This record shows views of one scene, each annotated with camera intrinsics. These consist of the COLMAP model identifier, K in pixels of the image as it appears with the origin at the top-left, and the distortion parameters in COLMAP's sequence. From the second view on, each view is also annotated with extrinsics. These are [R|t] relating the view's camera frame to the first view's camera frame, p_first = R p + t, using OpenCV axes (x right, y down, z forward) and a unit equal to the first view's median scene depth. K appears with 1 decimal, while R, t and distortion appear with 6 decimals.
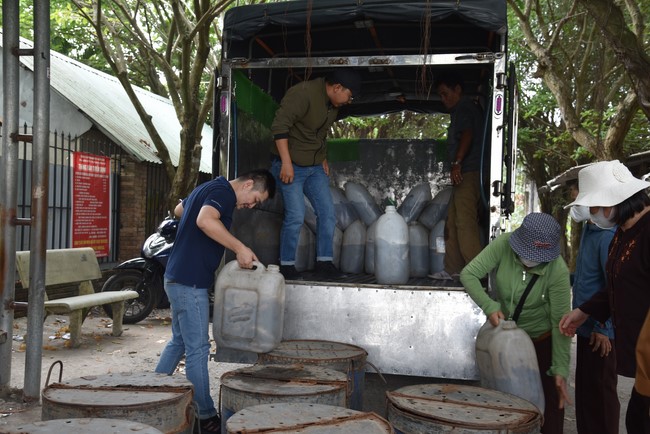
lens RADIAL K [[698.8, 0, 325.0], [0, 698.8, 217.0], [0, 0, 1]] dist [0.050184, 0.008145]
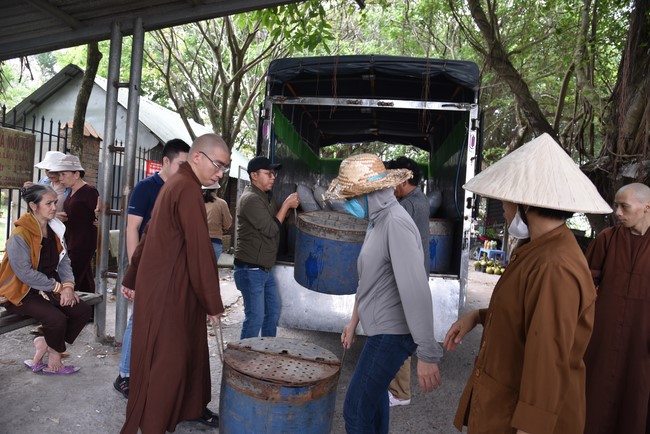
lens RADIAL K [[446.7, 0, 324.9], [0, 446.7, 226.0], [0, 0, 1]] dist [-0.121984, 0.074277]
pose [[0.997620, 0.040892, 0.055508, -0.073736], [-0.043062, 0.998331, 0.038485, -0.015788], [-0.053842, -0.040784, 0.997716, 0.148597]]
